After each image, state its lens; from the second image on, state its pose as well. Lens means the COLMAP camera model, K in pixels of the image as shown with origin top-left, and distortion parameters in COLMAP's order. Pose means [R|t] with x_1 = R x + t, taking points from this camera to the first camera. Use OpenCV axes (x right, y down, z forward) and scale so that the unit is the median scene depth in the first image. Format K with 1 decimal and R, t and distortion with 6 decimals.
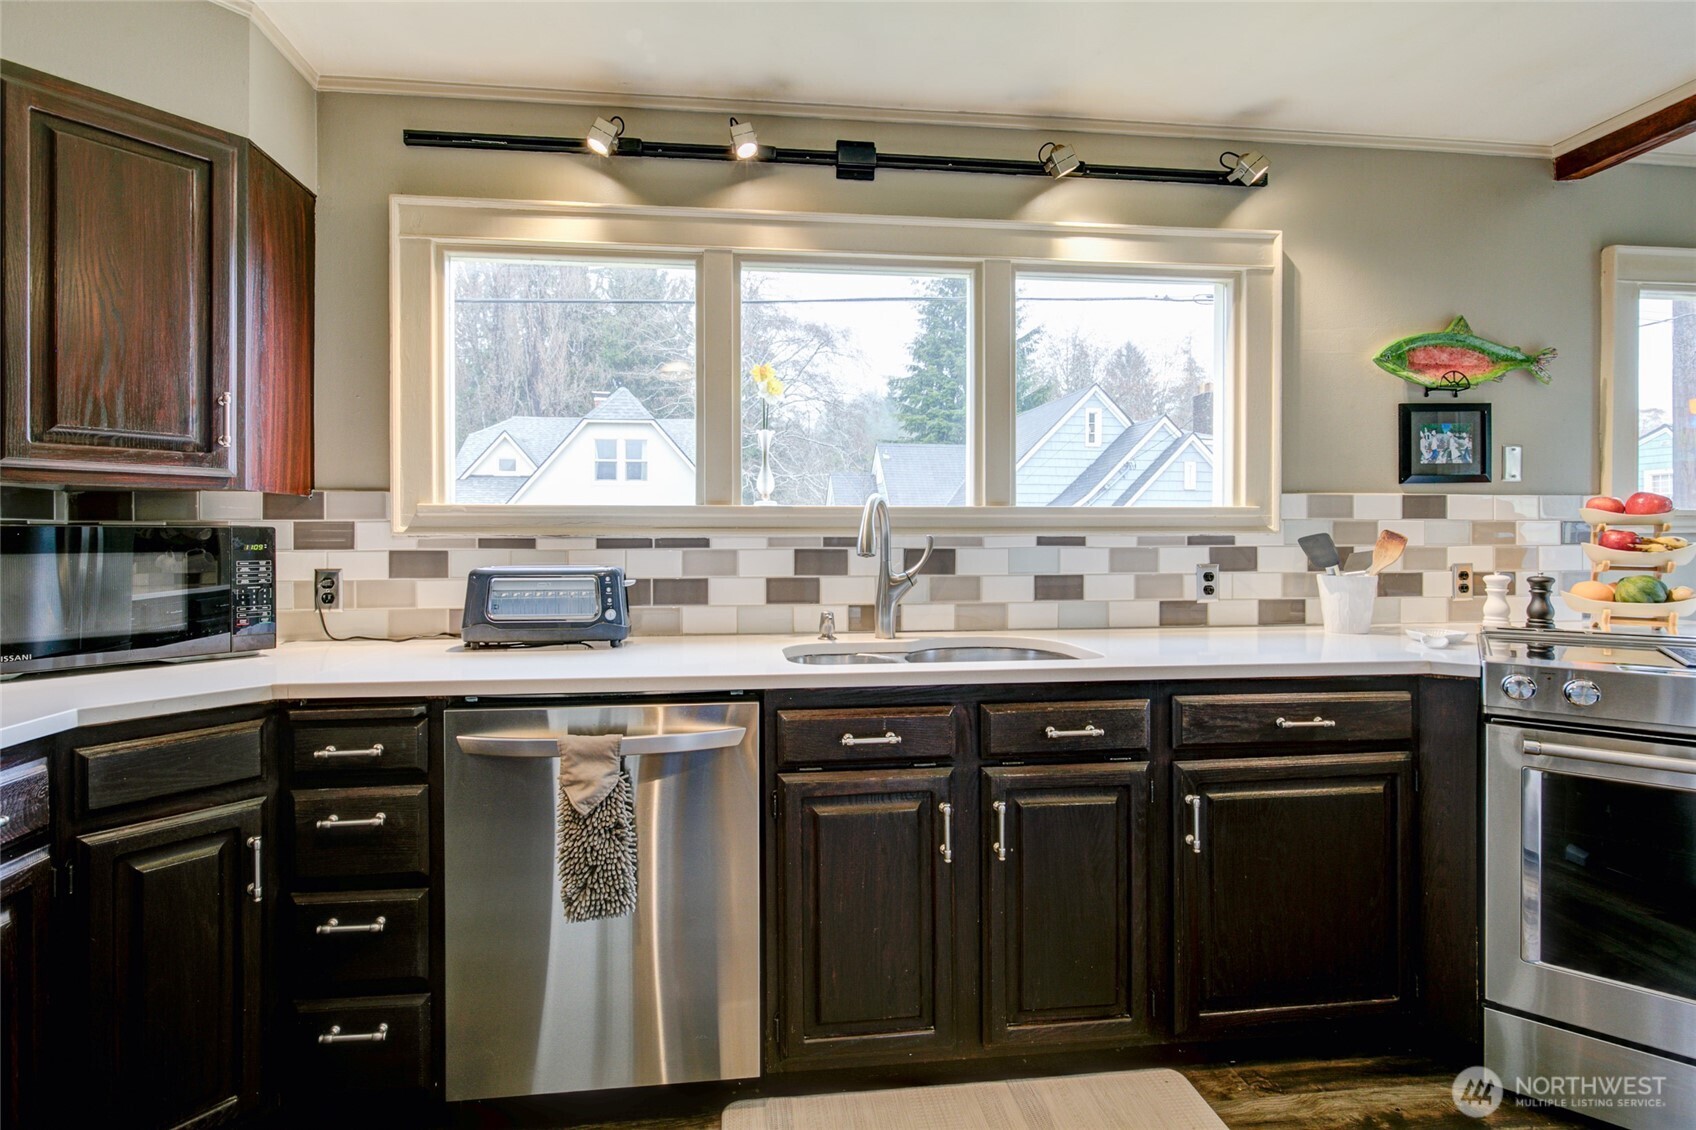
lens RADIAL K [[802.0, 0, 784.4], [0, 802.0, 537.7], [0, 0, 1]] dist [0.000007, 0.000174]
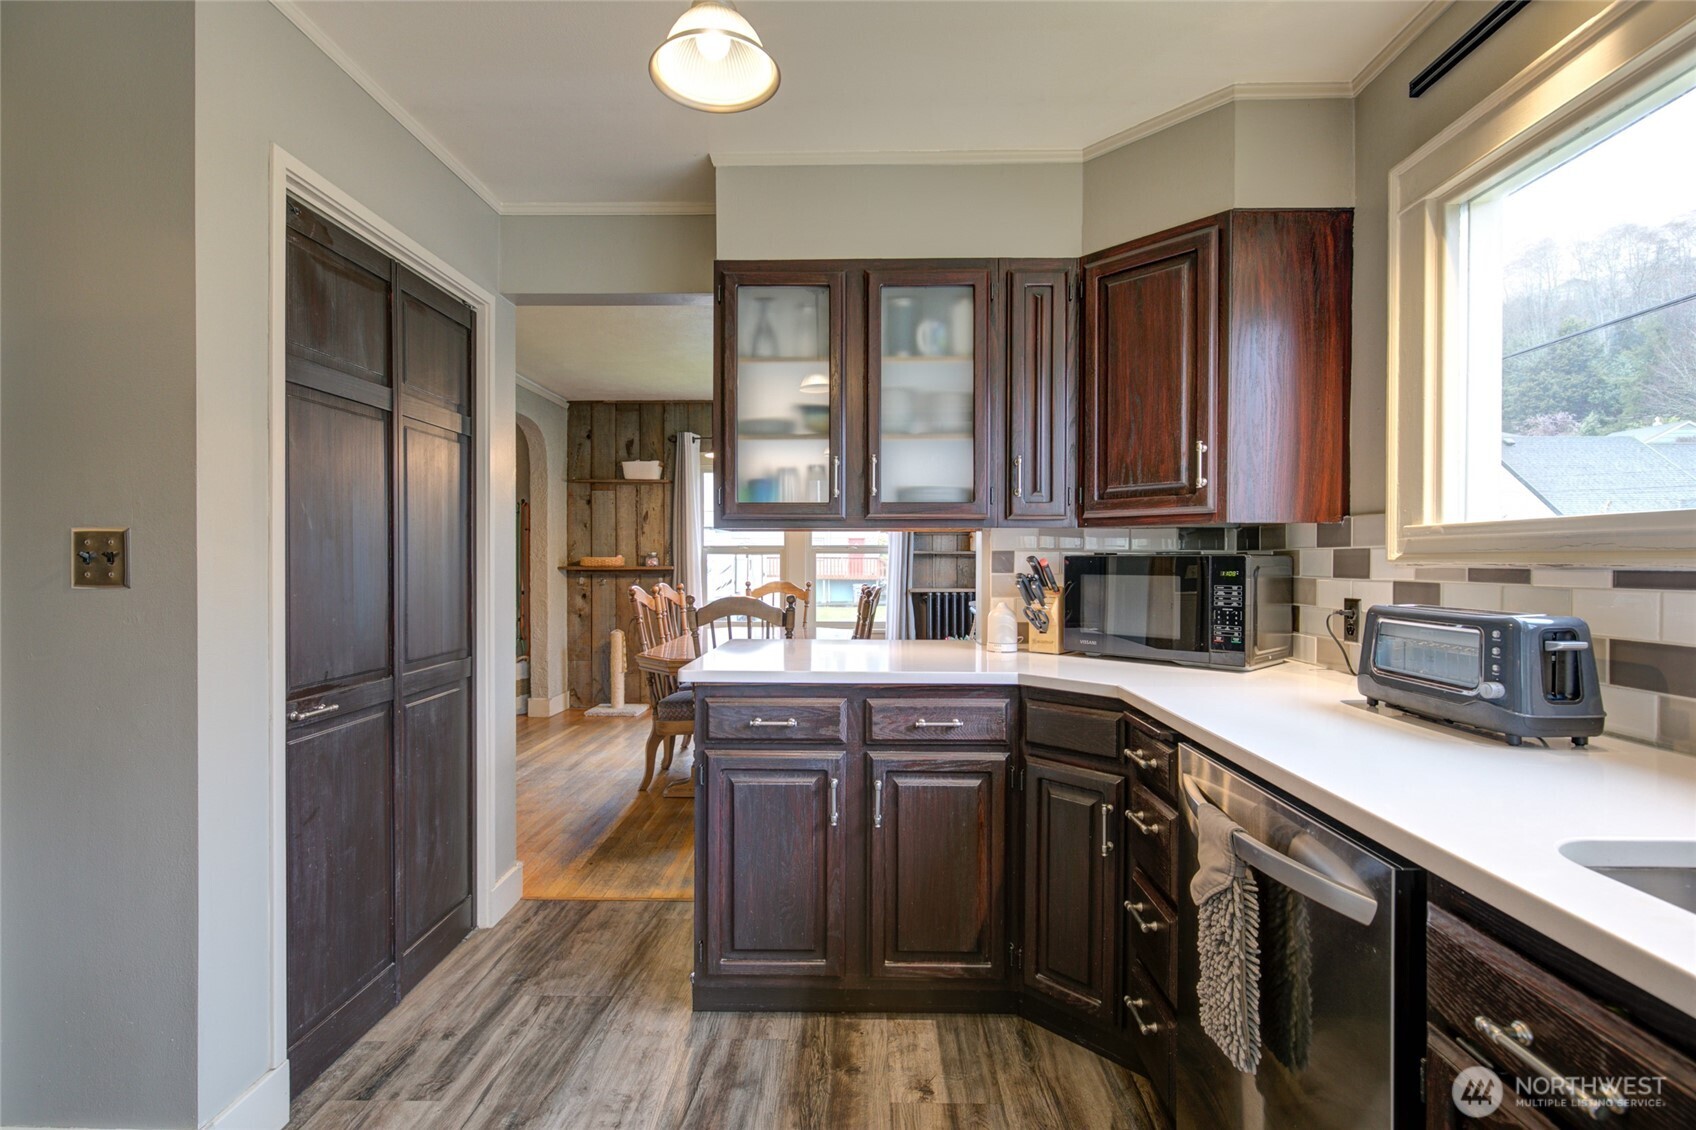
lens RADIAL K [[783.8, 0, 876.0], [0, 783.8, 568.6], [0, 0, 1]] dist [0.000349, -0.000188]
pose [[-0.101694, 0.010539, -0.994760, 0.391045], [-0.005563, 0.999922, 0.011162, -0.003847], [0.994800, 0.006668, -0.101627, 0.505442]]
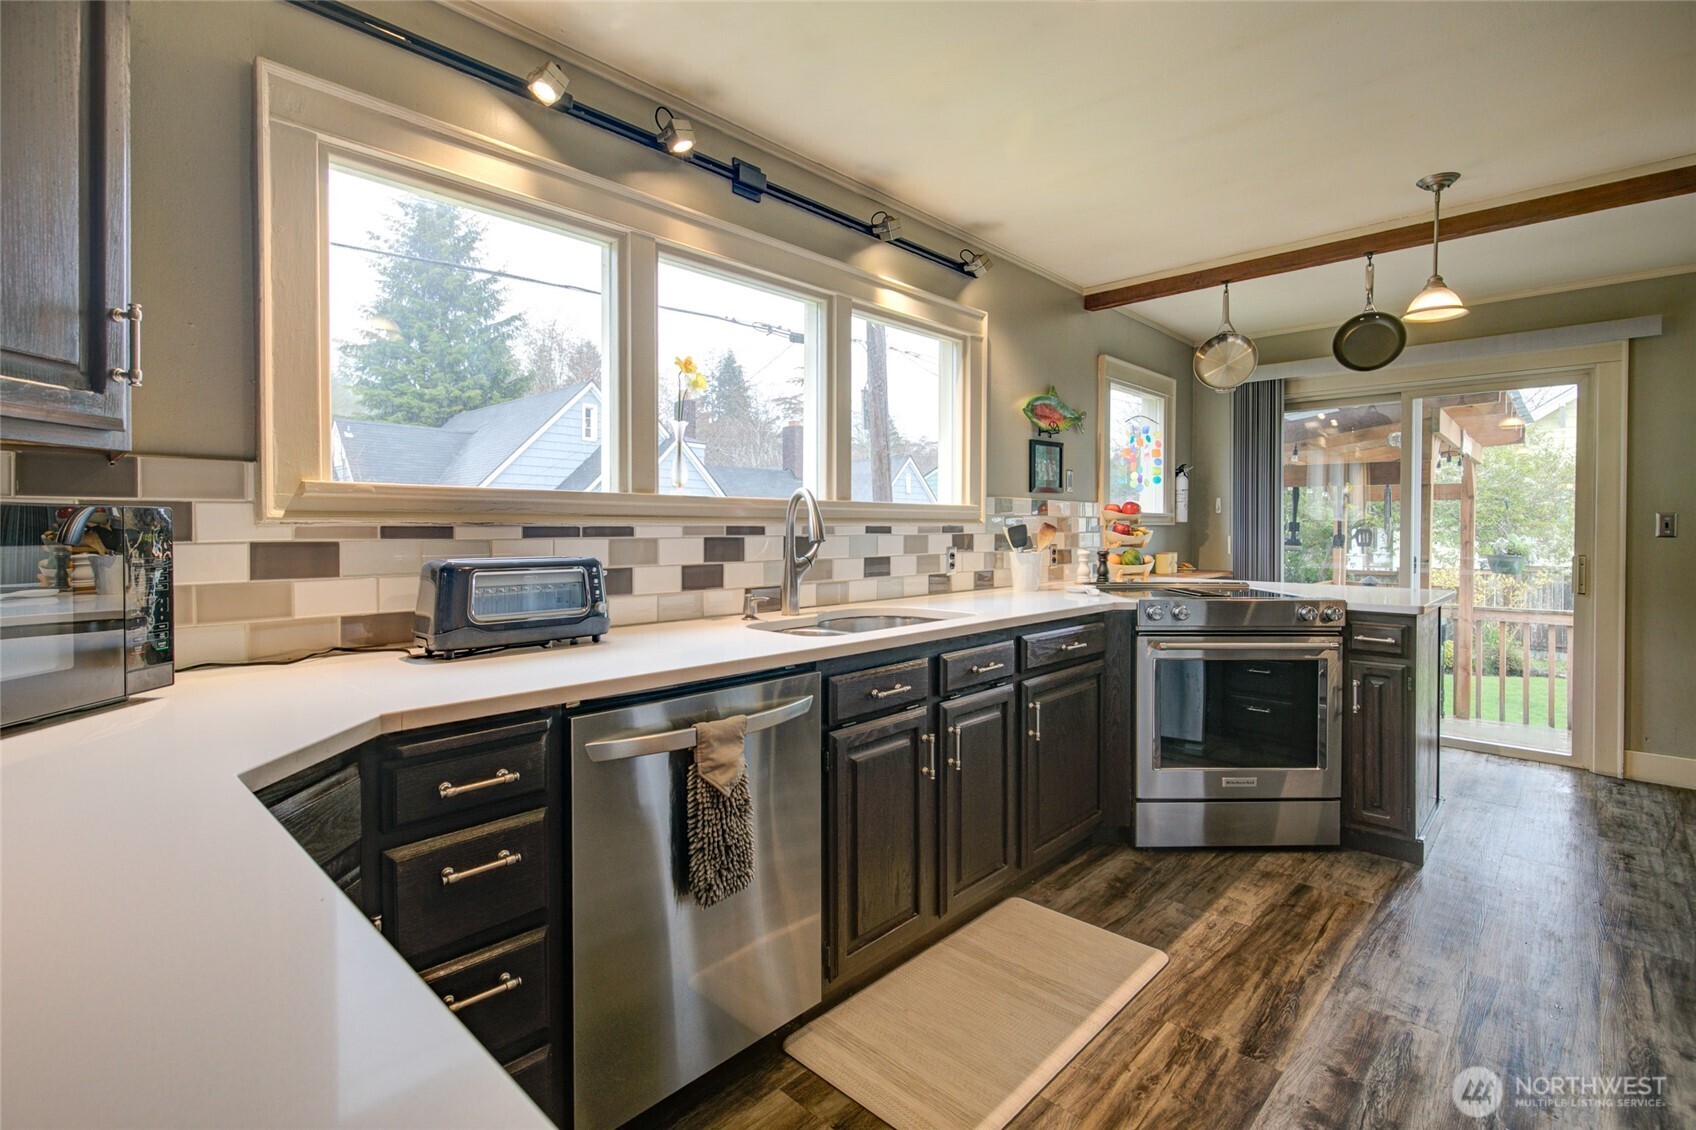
lens RADIAL K [[804.2, 0, 841.8], [0, 804.2, 531.3], [0, 0, 1]] dist [-0.000531, -0.000256]
pose [[0.756940, -0.001264, 0.653484, -0.539235], [0.000112, 0.999998, 0.001805, 0.004493], [-0.653485, -0.001293, 0.756939, 0.088627]]
